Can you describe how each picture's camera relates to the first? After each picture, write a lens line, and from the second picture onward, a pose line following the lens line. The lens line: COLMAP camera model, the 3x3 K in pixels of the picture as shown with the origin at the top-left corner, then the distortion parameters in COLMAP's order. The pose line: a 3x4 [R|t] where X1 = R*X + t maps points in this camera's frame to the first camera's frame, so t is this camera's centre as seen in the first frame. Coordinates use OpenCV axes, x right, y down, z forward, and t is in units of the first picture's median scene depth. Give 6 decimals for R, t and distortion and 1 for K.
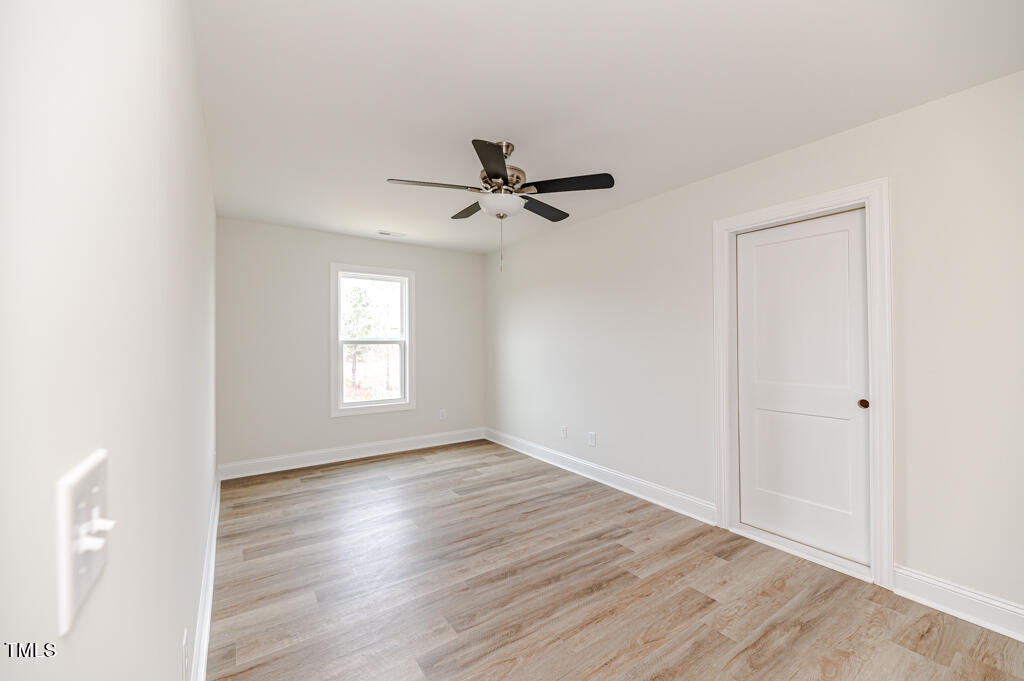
lens RADIAL K [[408.0, 0, 512.9], [0, 408.0, 336.9], [0, 0, 1]] dist [-0.001157, -0.000533]
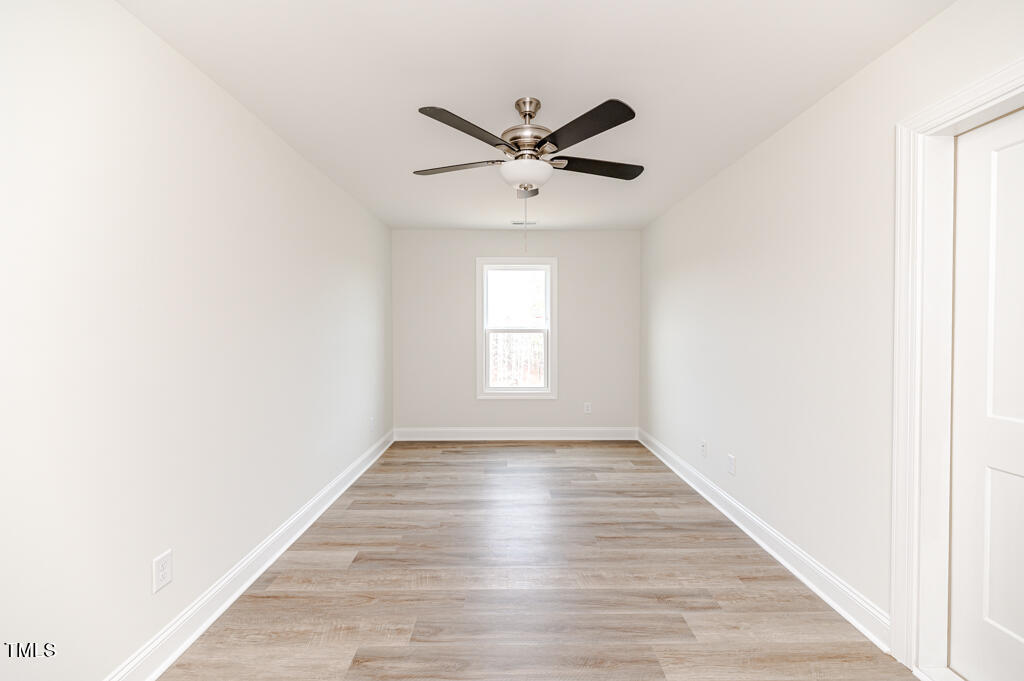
lens RADIAL K [[408.0, 0, 512.9], [0, 408.0, 336.9], [0, 0, 1]] dist [-0.001157, -0.000533]
pose [[0.828326, 0.015829, -0.560023, 0.298082], [0.003633, 0.999428, 0.033621, -0.008119], [0.560235, -0.029884, 0.827795, 0.186600]]
